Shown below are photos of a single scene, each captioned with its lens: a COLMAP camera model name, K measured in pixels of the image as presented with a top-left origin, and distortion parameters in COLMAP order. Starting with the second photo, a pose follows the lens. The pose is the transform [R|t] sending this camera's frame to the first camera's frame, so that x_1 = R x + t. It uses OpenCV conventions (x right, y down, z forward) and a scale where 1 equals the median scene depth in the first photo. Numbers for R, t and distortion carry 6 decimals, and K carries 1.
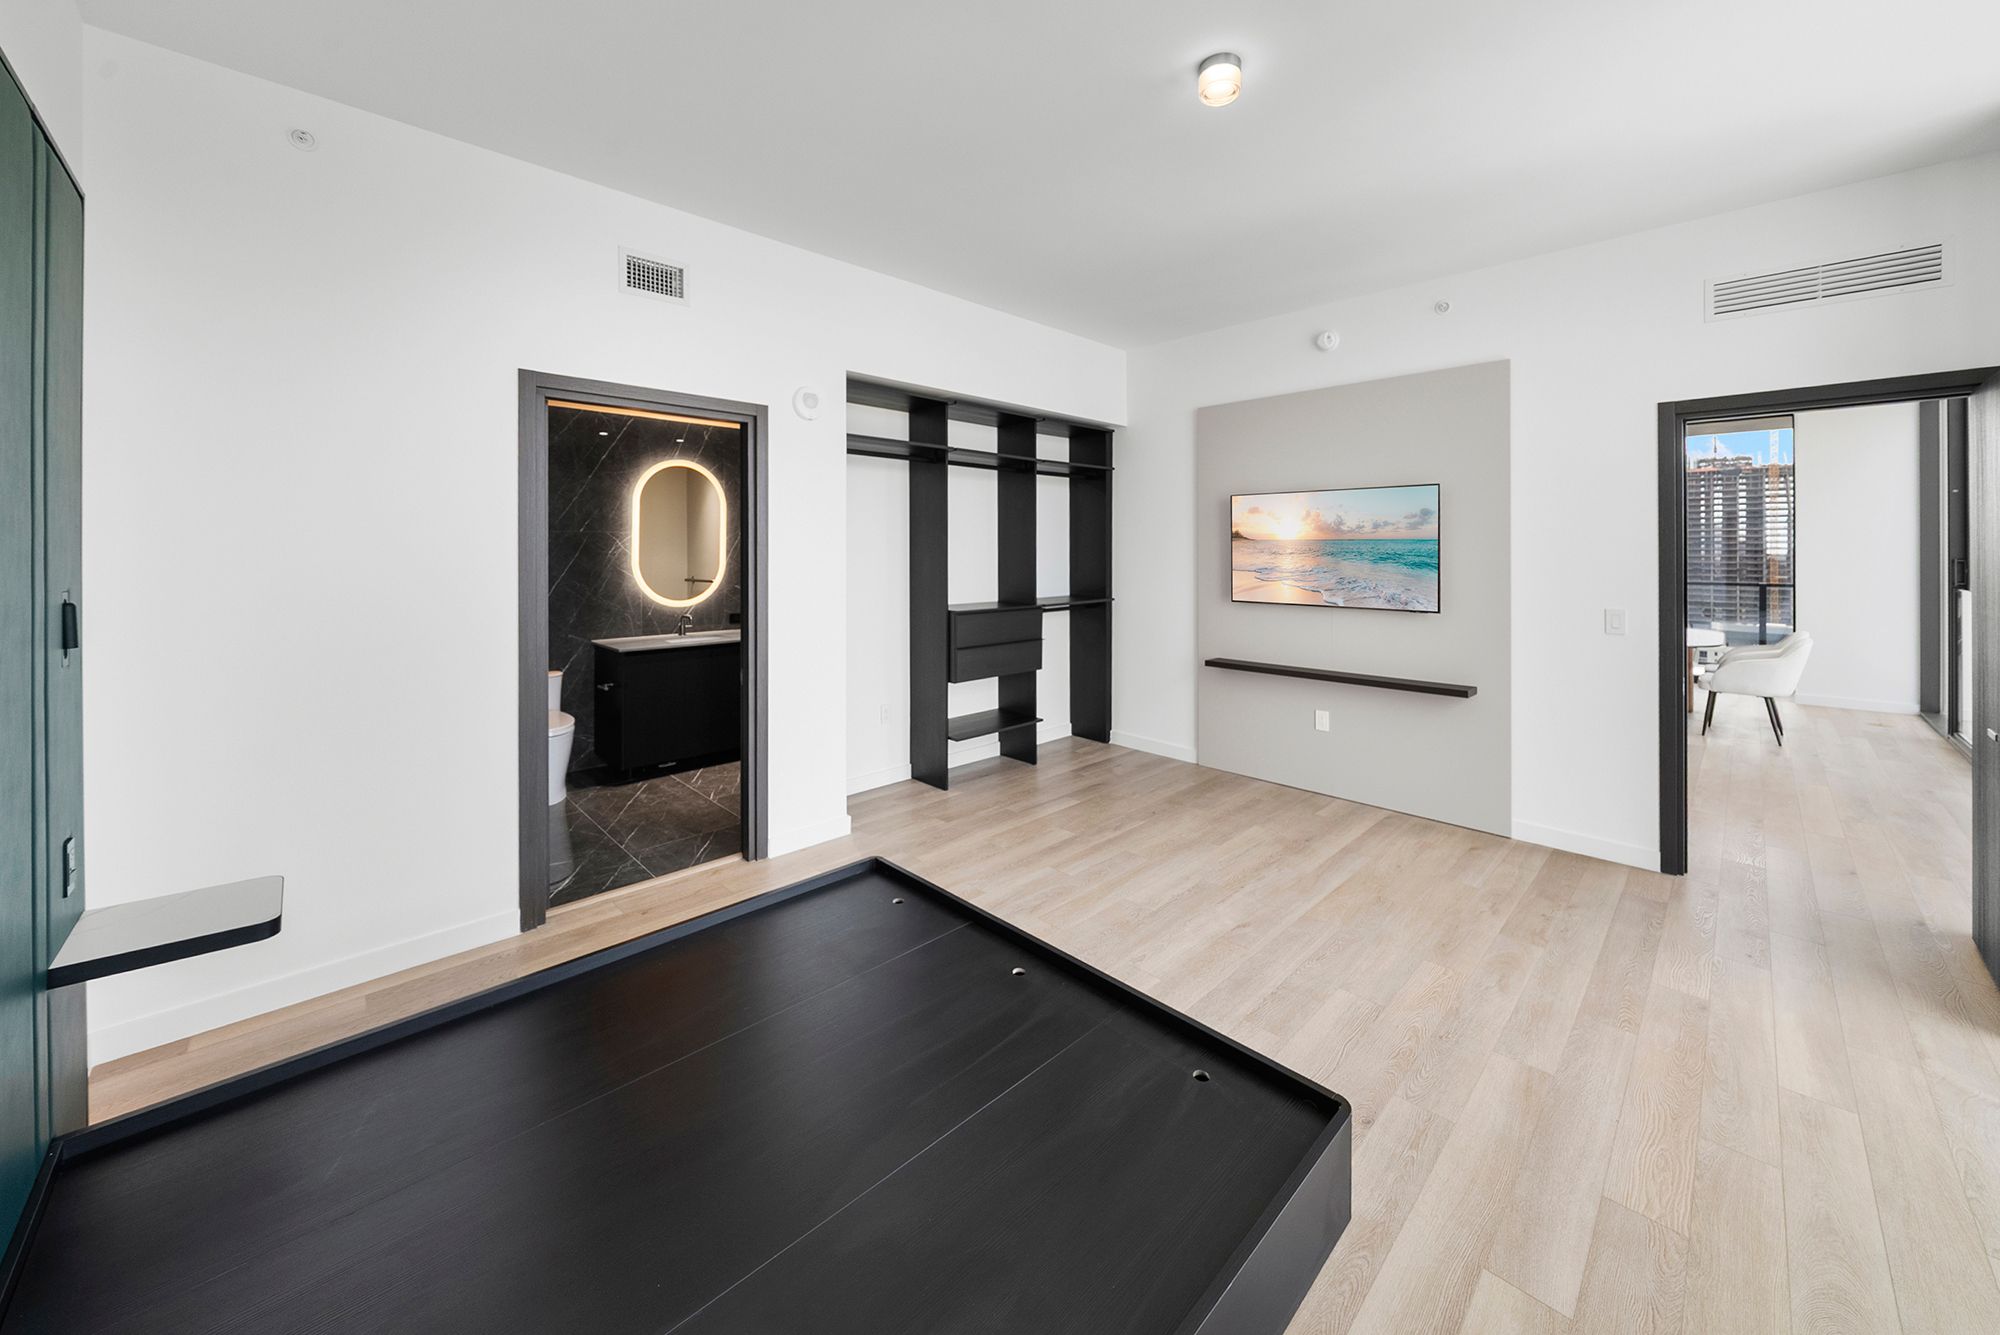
lens RADIAL K [[736.2, 0, 1002.4], [0, 736.2, 541.9], [0, 0, 1]] dist [0.002039, -0.000175]
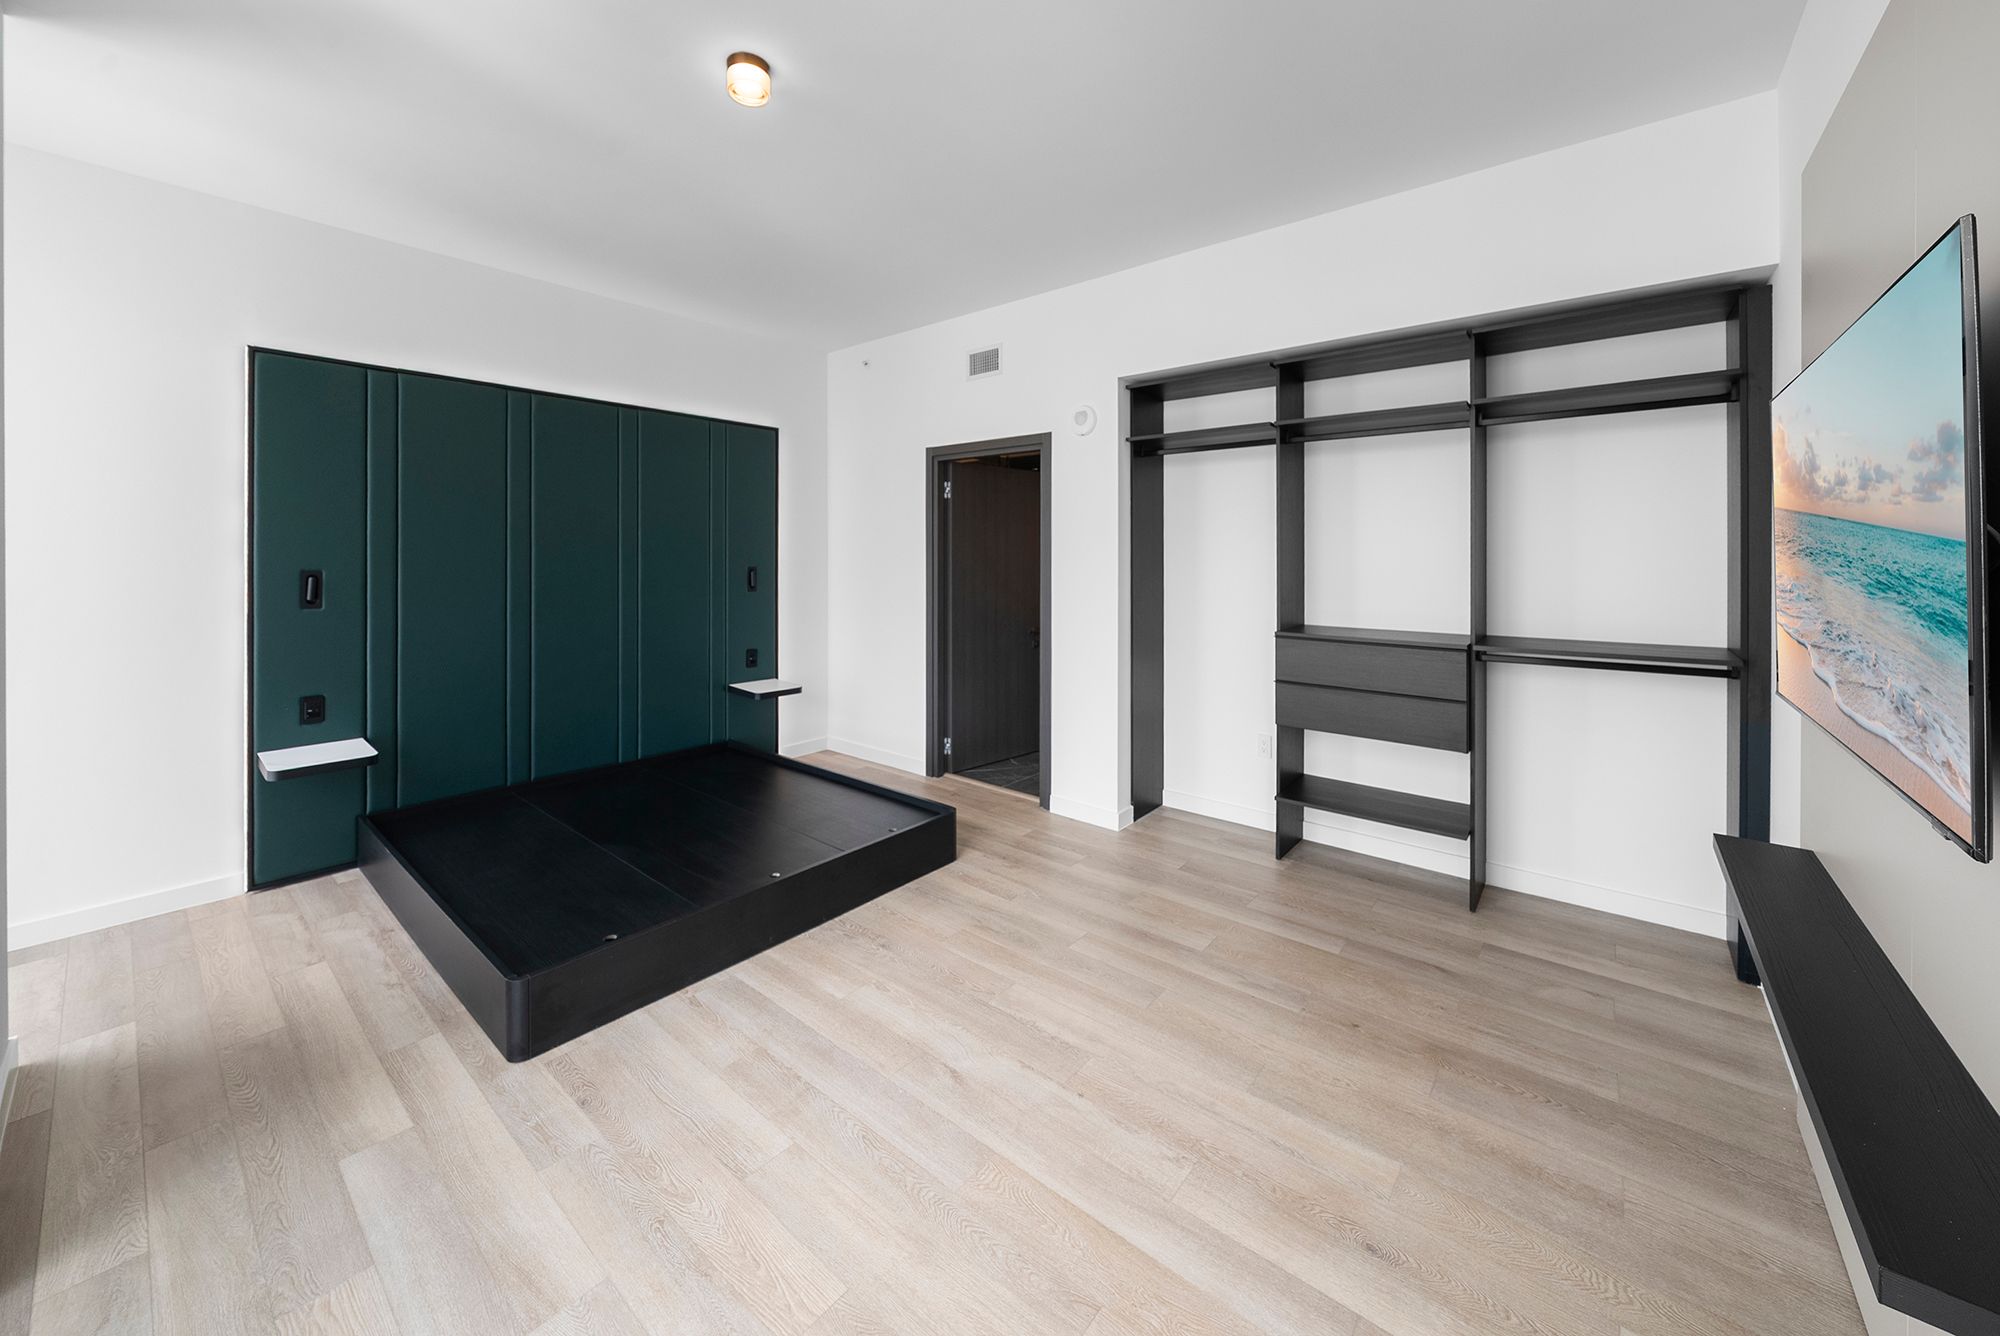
lens RADIAL K [[729.2, 0, 1002.6], [0, 729.2, 557.0], [0, 0, 1]] dist [-0.001176, 0.000033]
pose [[0.106098, 0.001432, -0.994355, 1.029159], [0.007728, 0.999968, 0.002265, 0.017079], [0.994326, -0.007925, 0.106084, 0.971223]]
